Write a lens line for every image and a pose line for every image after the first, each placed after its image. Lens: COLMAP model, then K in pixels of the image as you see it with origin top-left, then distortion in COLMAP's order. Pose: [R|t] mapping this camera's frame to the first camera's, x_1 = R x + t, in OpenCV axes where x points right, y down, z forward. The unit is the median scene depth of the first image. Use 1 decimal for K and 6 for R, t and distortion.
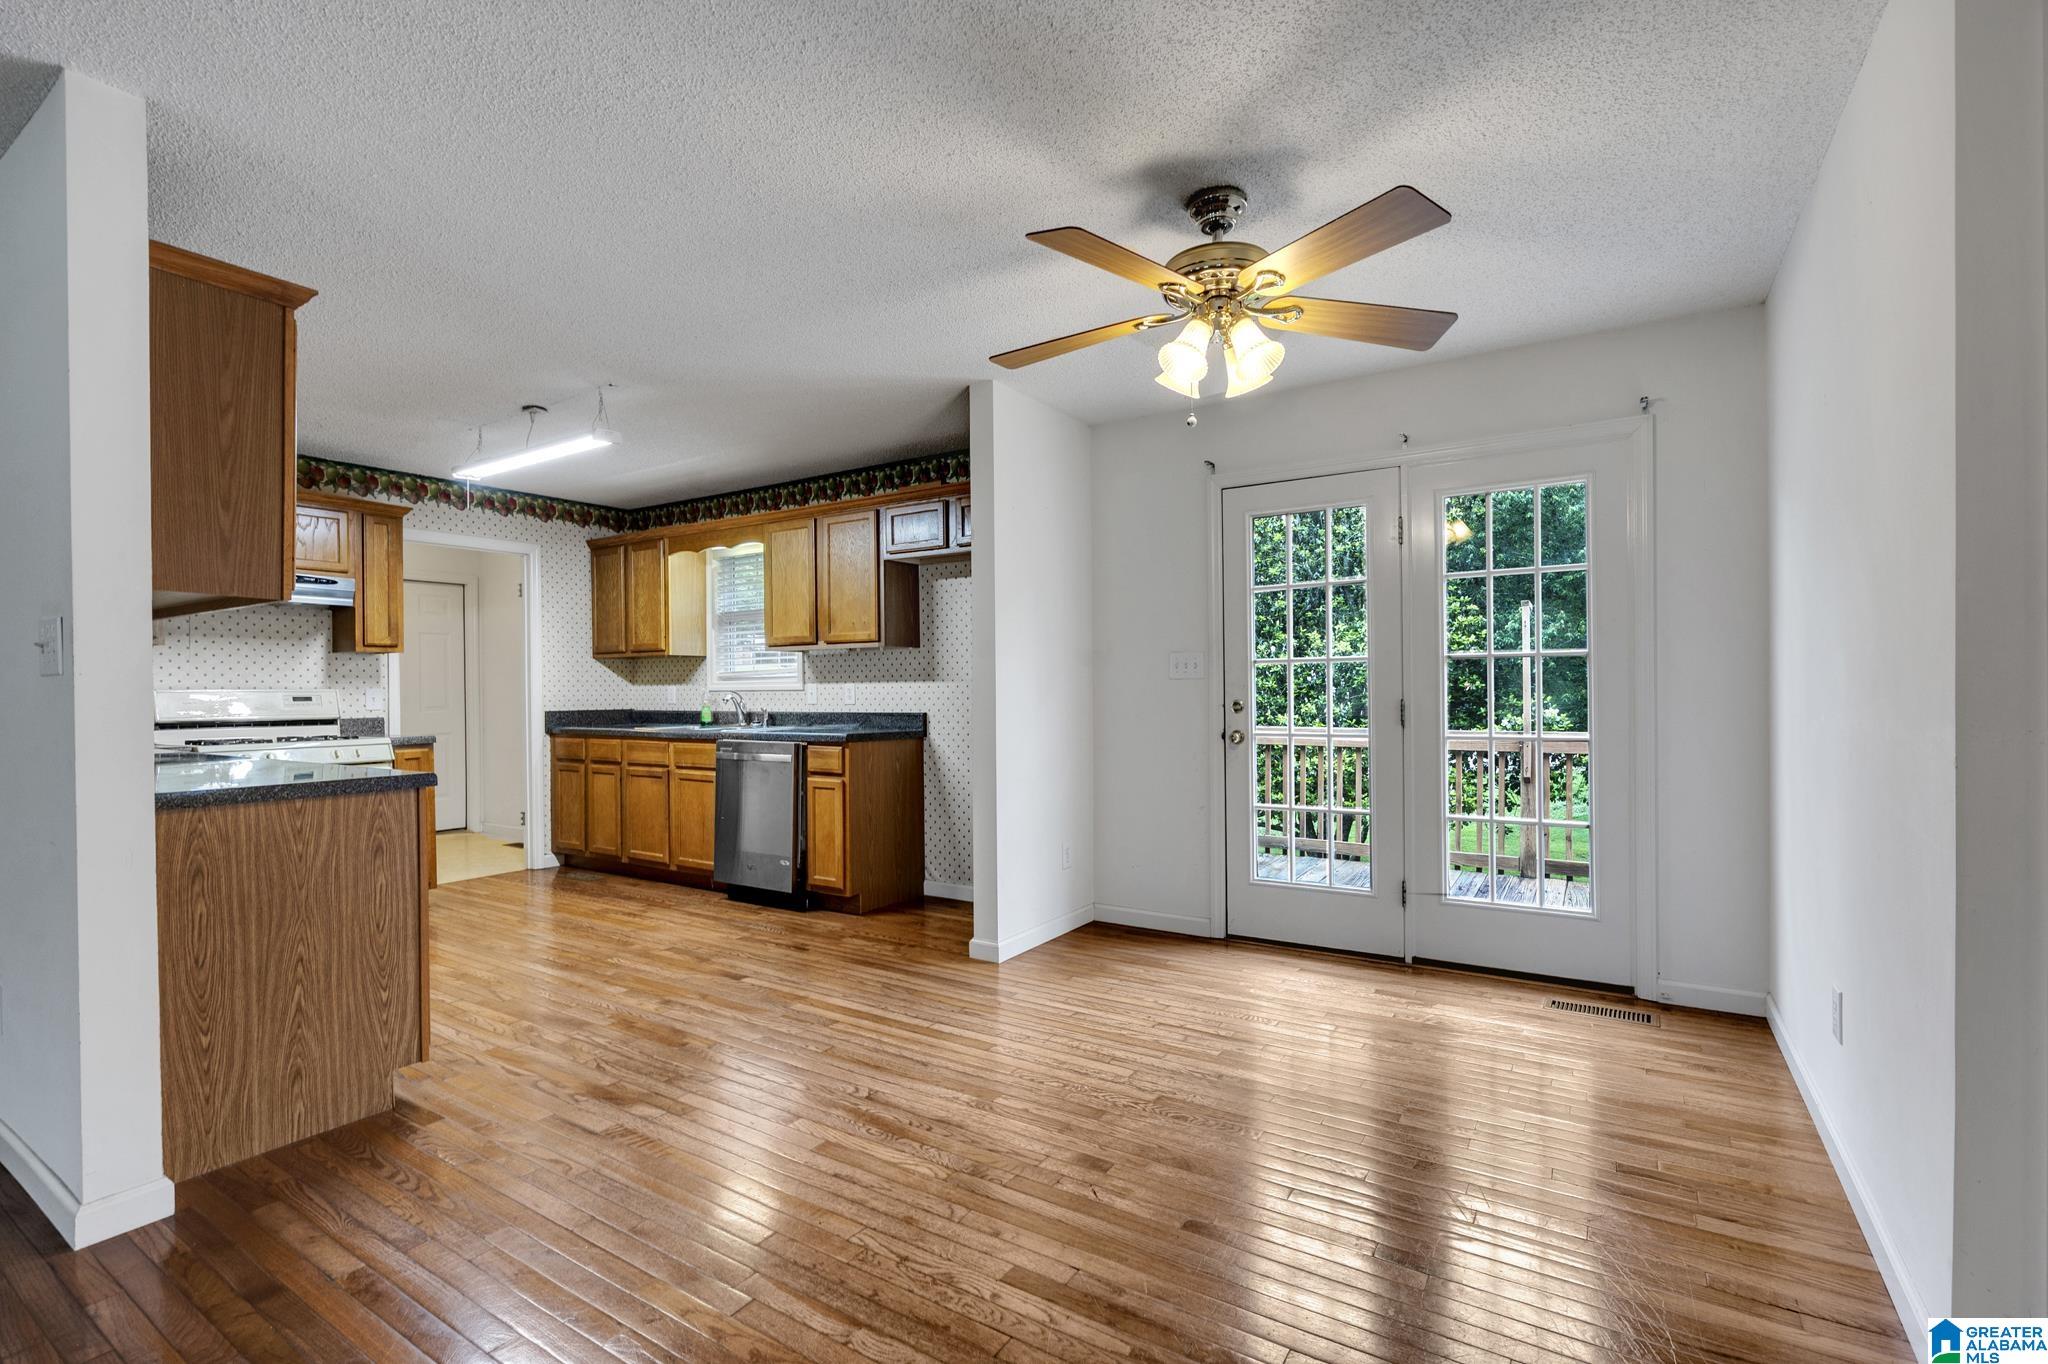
lens RADIAL K [[917.3, 0, 1019.4], [0, 917.3, 690.2], [0, 0, 1]] dist [-0.000589, -0.000072]
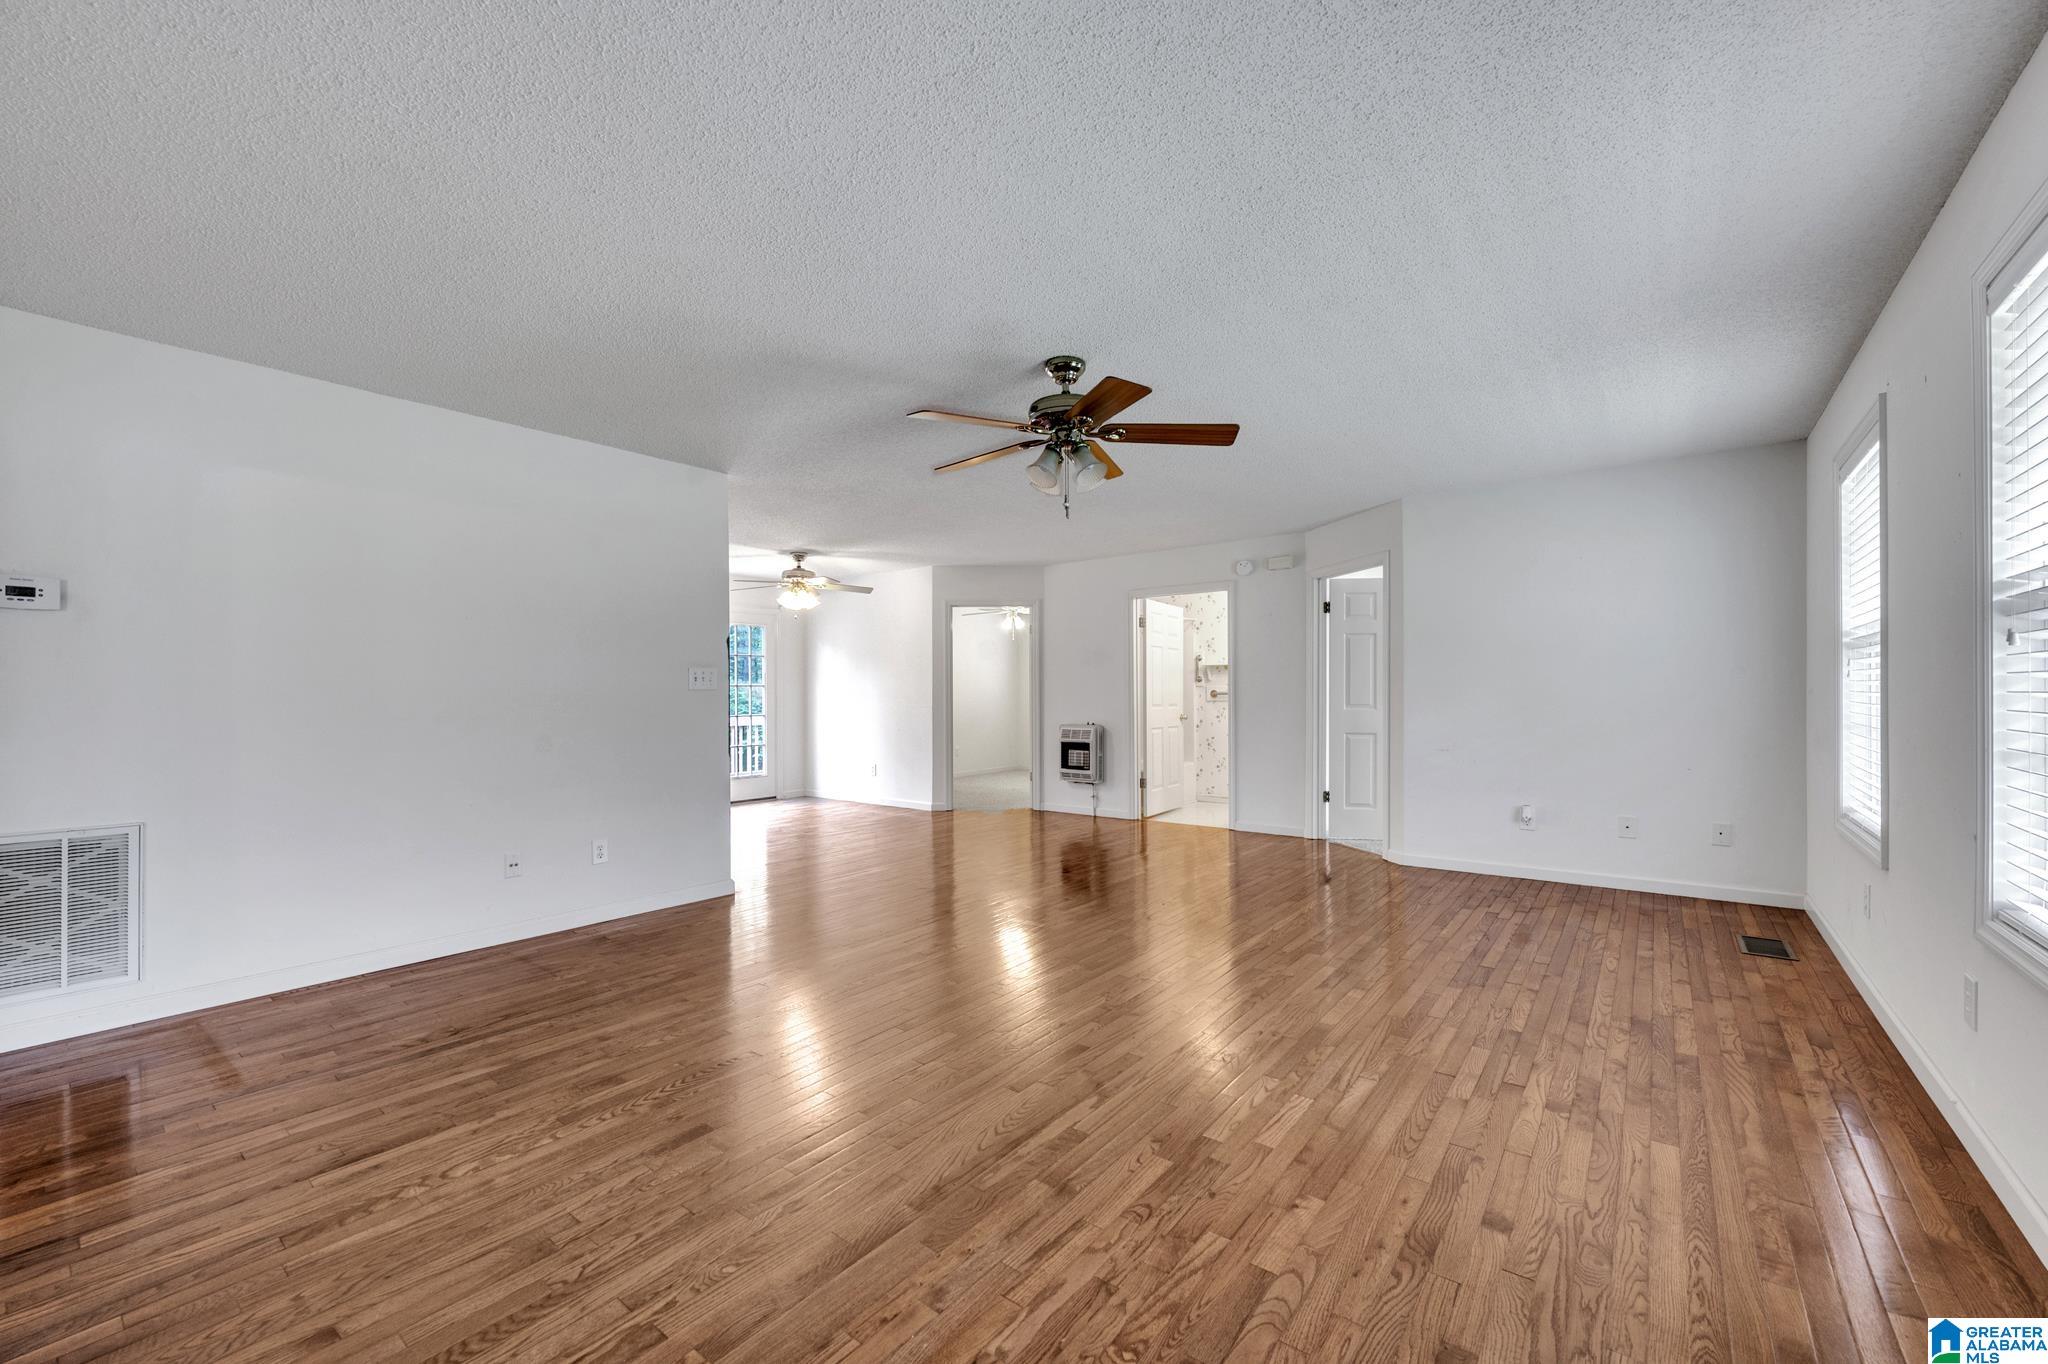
lens RADIAL K [[807.4, 0, 1025.2], [0, 807.4, 692.1], [0, 0, 1]] dist [-0.005689, 0.000184]
pose [[0.095541, 0.012131, 0.995352, -1.875520], [0.001436, 0.999923, -0.012325, 0.011978], [-0.995425, 0.002607, 0.095516, -0.090802]]
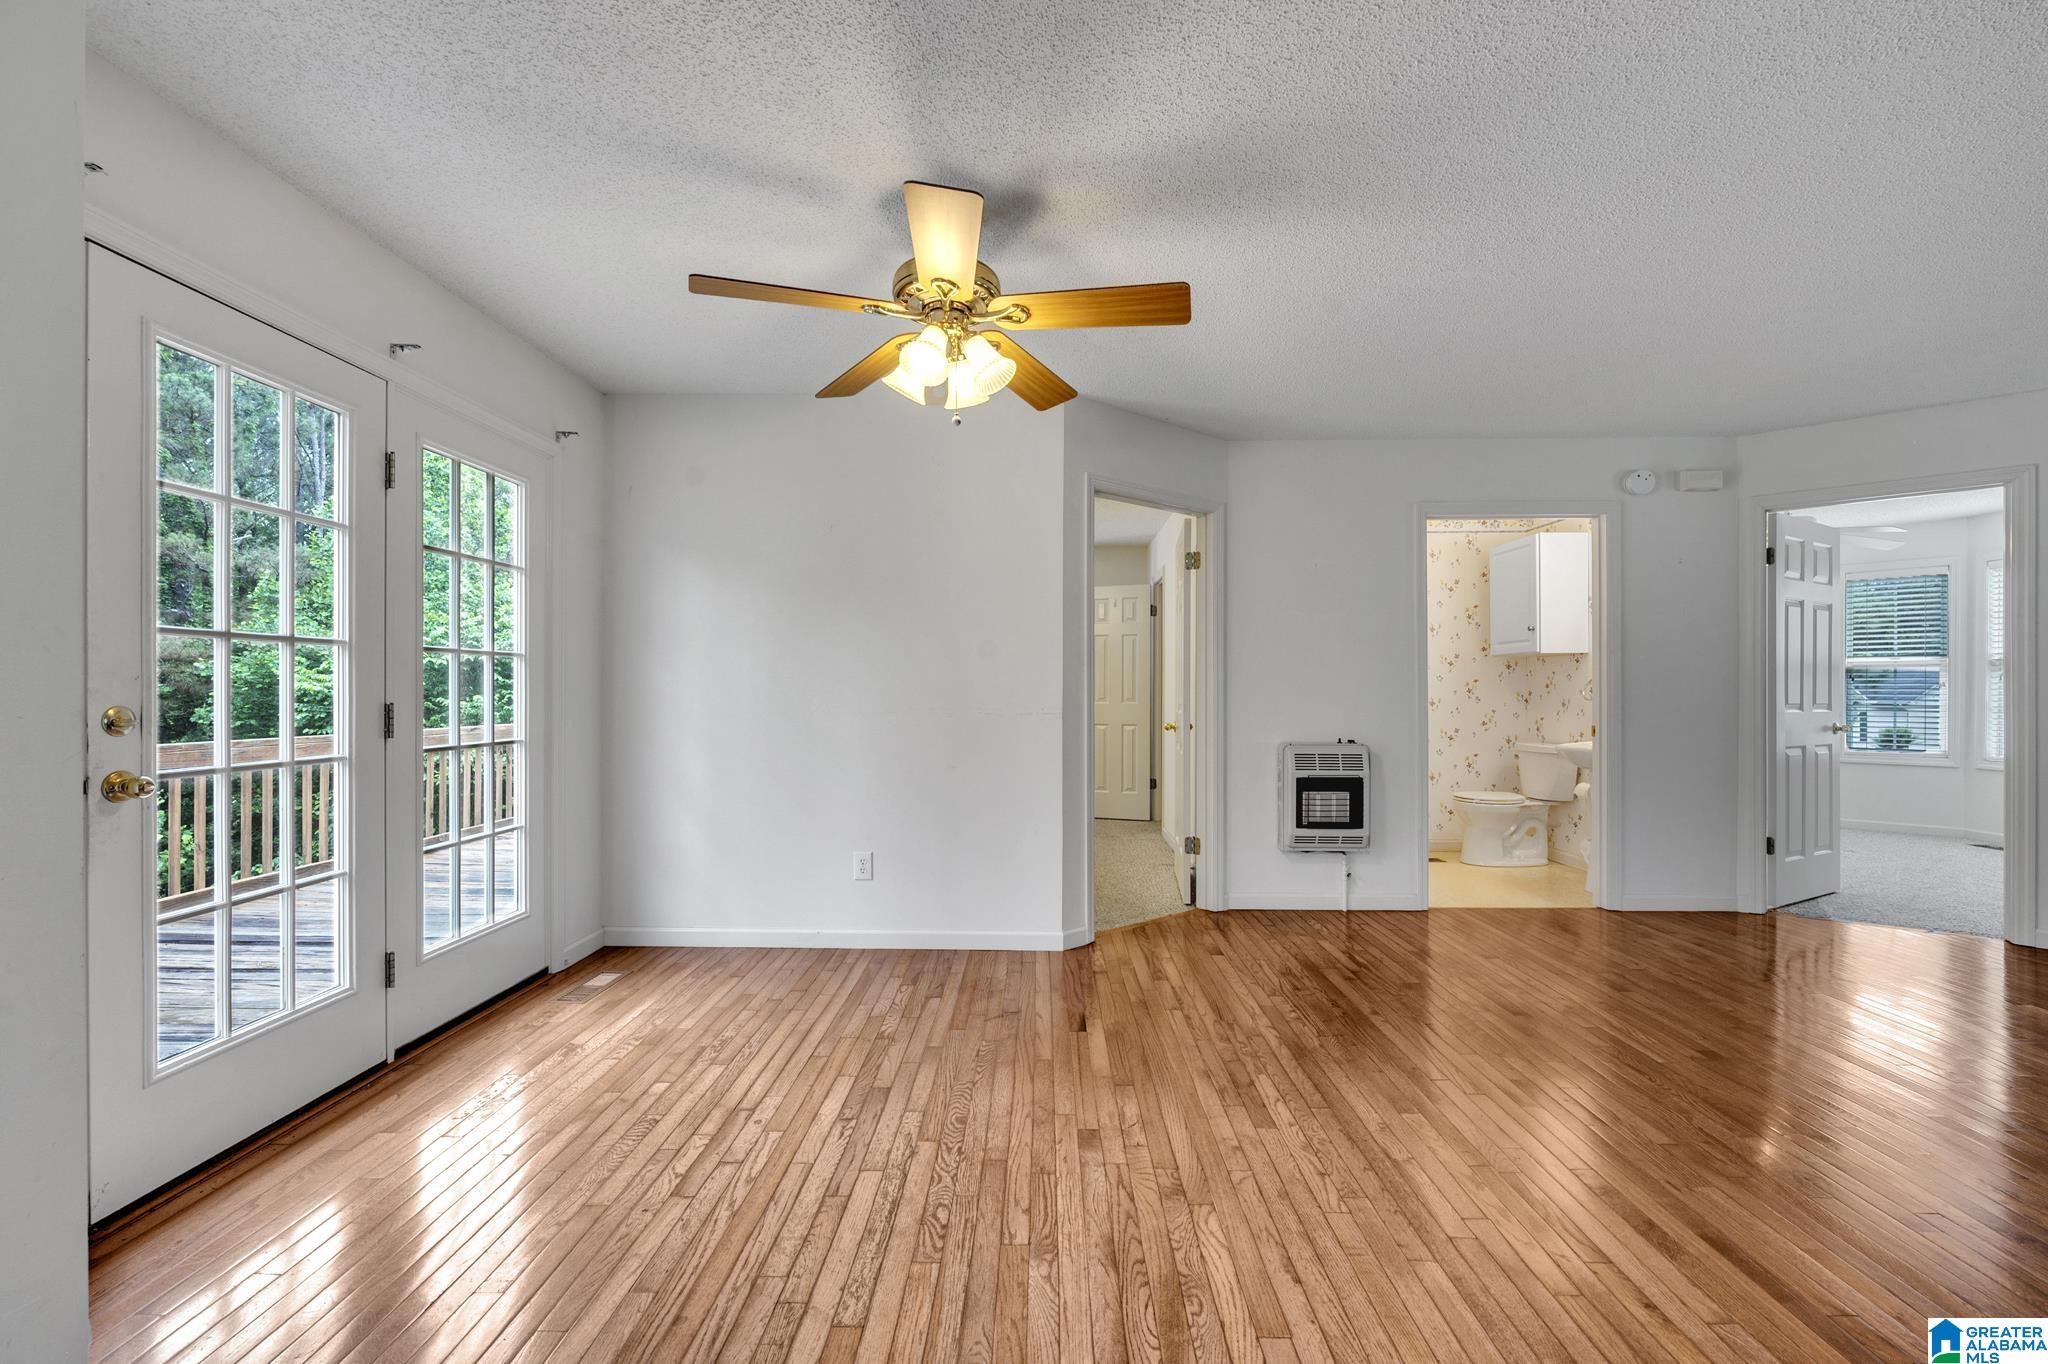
lens RADIAL K [[807.4, 0, 1024.4], [0, 807.4, 697.3], [0, 0, 1]] dist [-0.005689, 0.000184]
pose [[-0.521736, 0.006036, 0.853086, -0.422834], [0.003887, 0.999981, -0.004698, 0.010173], [-0.853098, 0.000865, -0.521750, 0.975825]]
